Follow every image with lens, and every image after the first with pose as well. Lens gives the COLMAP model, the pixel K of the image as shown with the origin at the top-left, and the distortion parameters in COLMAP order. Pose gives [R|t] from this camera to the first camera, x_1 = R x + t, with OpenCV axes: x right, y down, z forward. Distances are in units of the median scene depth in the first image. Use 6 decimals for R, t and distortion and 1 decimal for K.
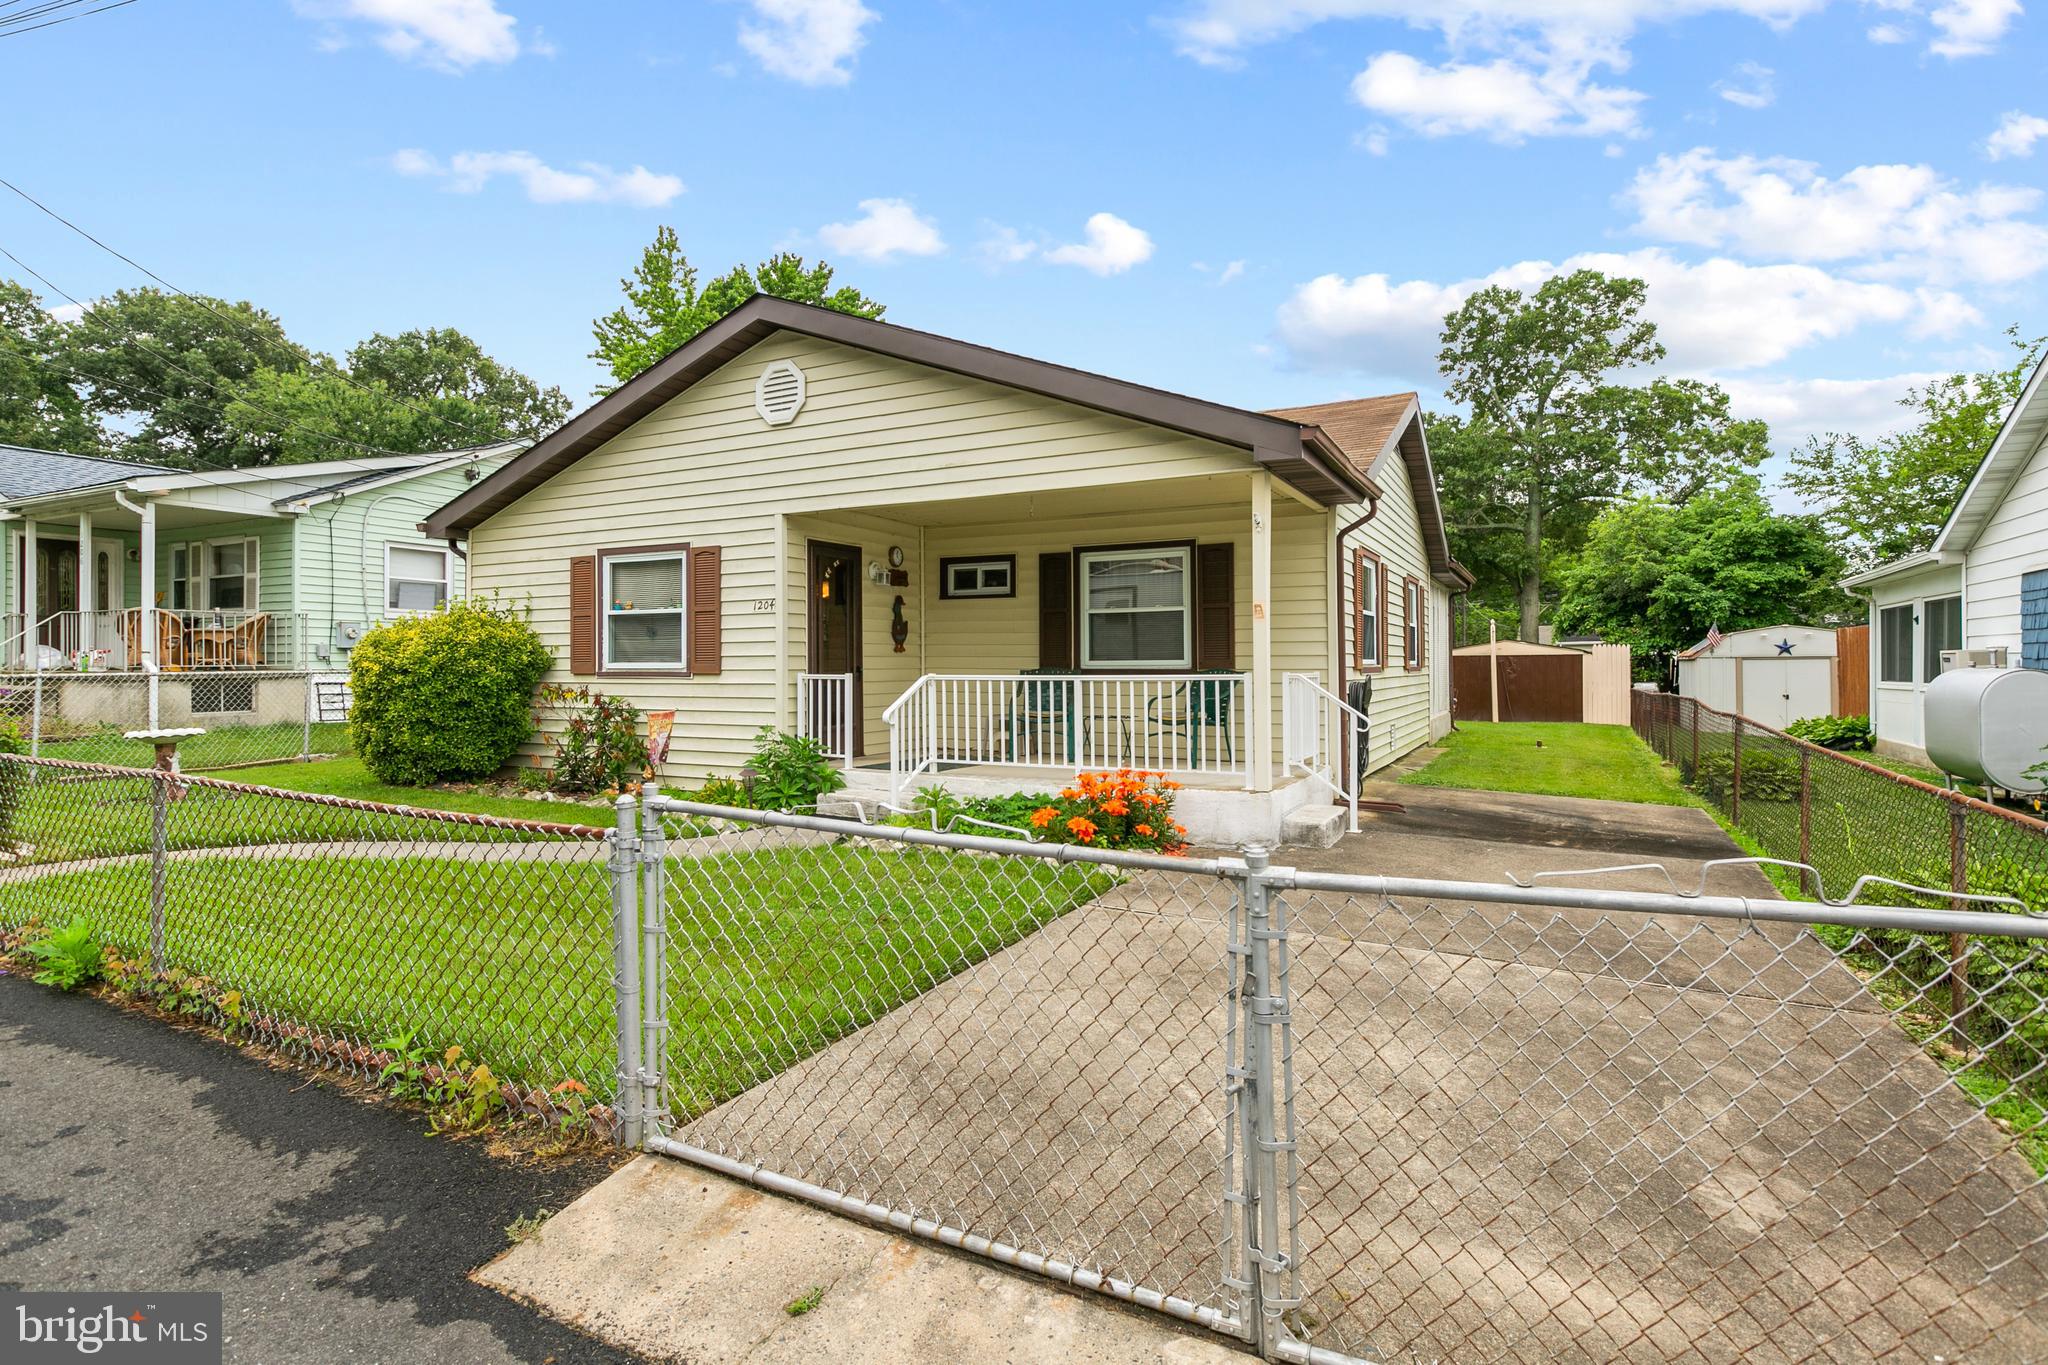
lens RADIAL K [[1051.4, 0, 990.6], [0, 1051.4, 651.9], [0, 0, 1]] dist [0.001342, -0.001388]
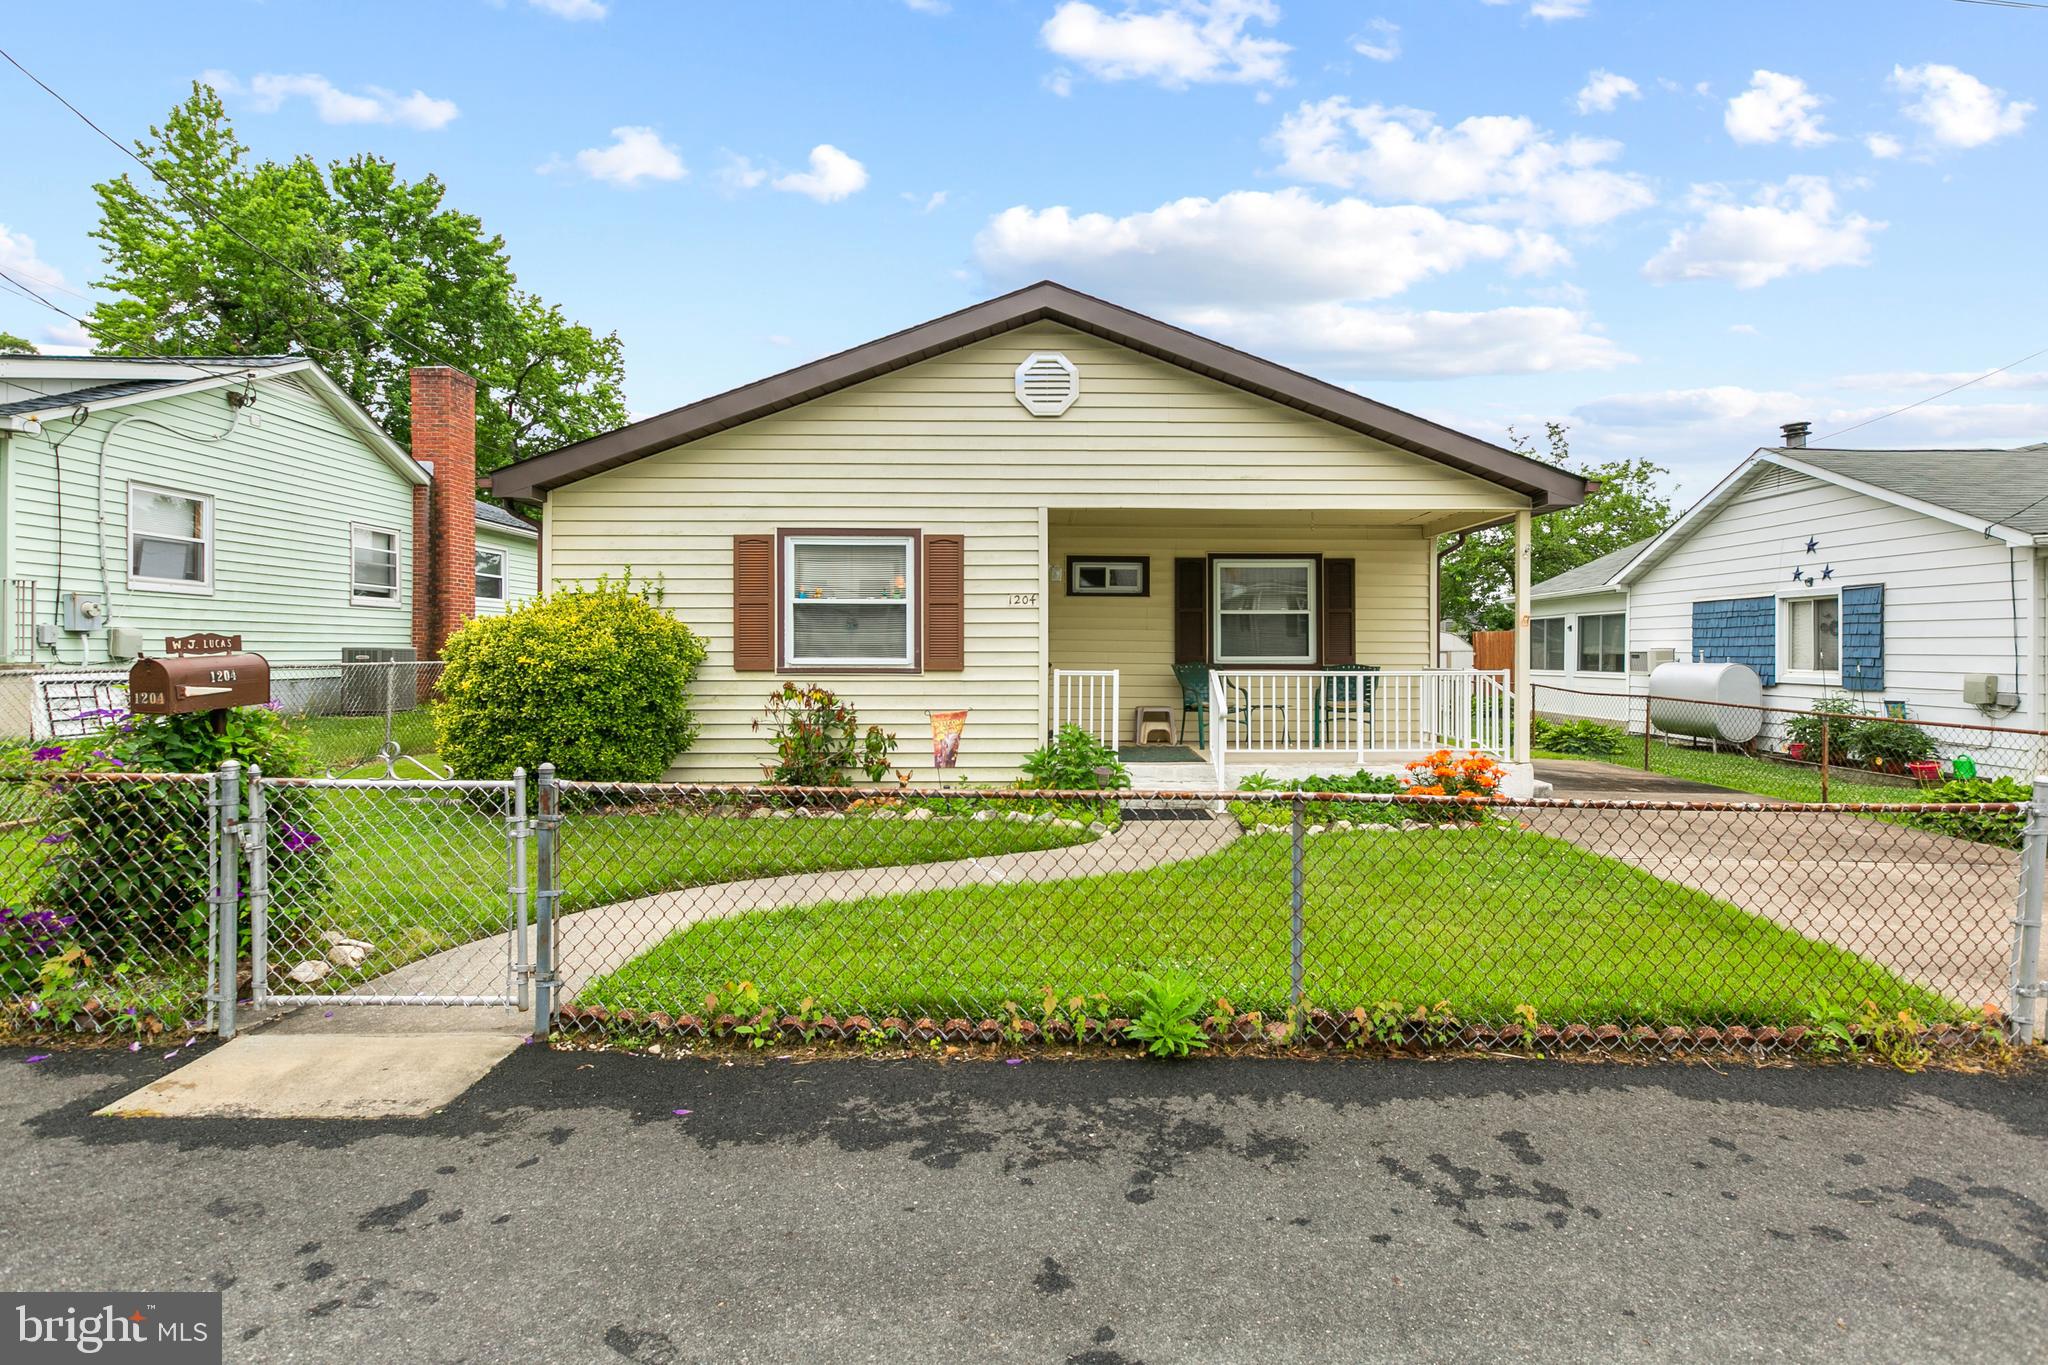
lens RADIAL K [[1021.4, 0, 1055.2], [0, 1021.4, 652.6], [0, 0, 1]] dist [-0.002684, -0.000847]
pose [[0.869662, 0.003464, 0.493636, -0.577770], [-0.010598, 0.999876, 0.011655, -0.005953], [-0.493535, -0.015367, 0.869590, 0.142399]]
